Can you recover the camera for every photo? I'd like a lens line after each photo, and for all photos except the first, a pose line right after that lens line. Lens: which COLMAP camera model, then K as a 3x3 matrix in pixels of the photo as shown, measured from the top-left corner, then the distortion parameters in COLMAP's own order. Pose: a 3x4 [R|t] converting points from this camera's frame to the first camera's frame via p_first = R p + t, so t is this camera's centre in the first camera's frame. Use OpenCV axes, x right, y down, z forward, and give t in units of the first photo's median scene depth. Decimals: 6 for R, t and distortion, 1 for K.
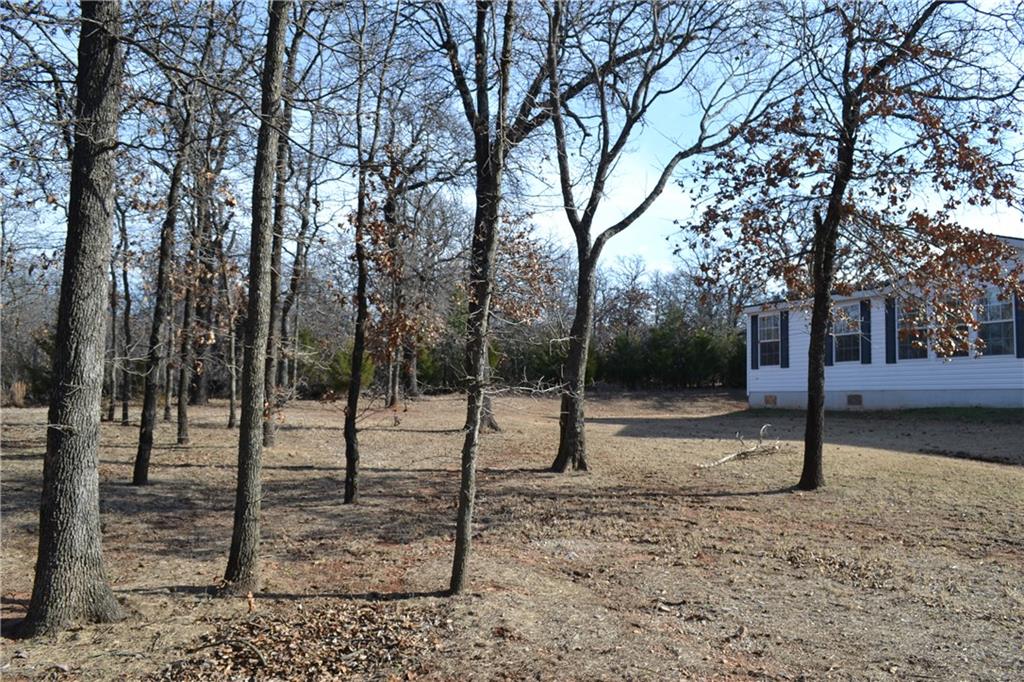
lens RADIAL K [[823.2, 0, 510.7], [0, 823.2, 340.2], [0, 0, 1]] dist [-0.082994, 0.014216]
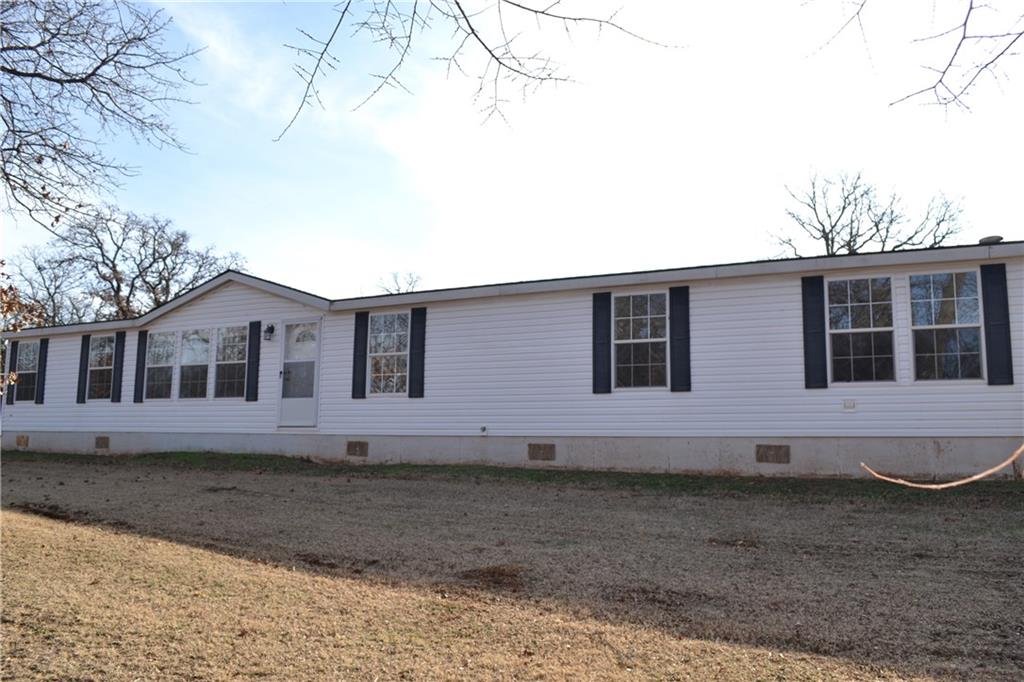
lens RADIAL K [[823.2, 0, 510.3], [0, 823.2, 339.7], [0, 0, 1]] dist [-0.082994, 0.014216]
pose [[0.587910, 0.083353, 0.804620, -0.027115], [-0.041325, 0.996473, -0.073032, 0.010070], [-0.807870, 0.009685, 0.589281, 0.188685]]
